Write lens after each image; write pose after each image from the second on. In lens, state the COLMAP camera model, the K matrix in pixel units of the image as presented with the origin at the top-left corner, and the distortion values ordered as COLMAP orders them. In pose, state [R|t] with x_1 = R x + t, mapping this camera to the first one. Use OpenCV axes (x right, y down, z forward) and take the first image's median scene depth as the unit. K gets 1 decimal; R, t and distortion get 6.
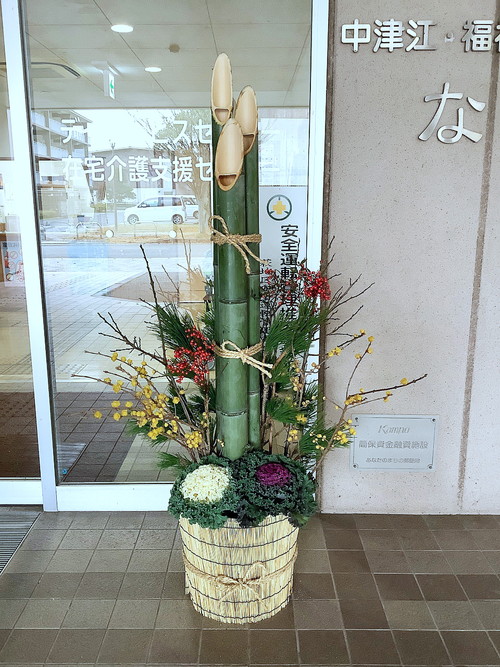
lens RADIAL K [[599.3, 0, 250.0], [0, 599.3, 333.5], [0, 0, 1]] dist [0.091505, -0.154658]
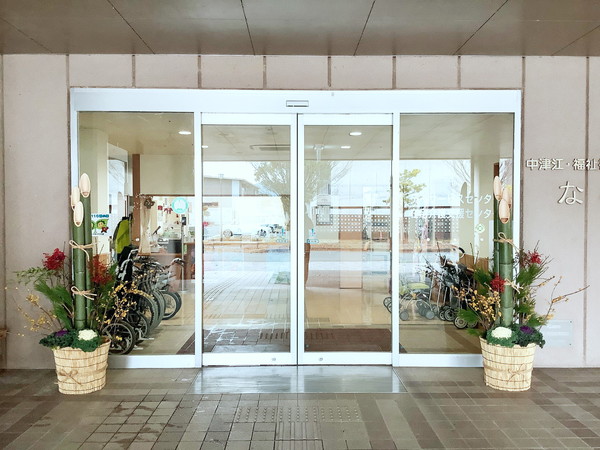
lens RADIAL K [[539.1, 0, 300.0], [0, 539.1, 225.0], [0, 0, 1]] dist [0.091505, -0.154658]
pose [[0.999789, 0.003608, 0.020205, -0.844545], [0.000531, 0.979552, -0.201192, 0.224890], [-0.020518, 0.201161, 0.979343, -1.179349]]
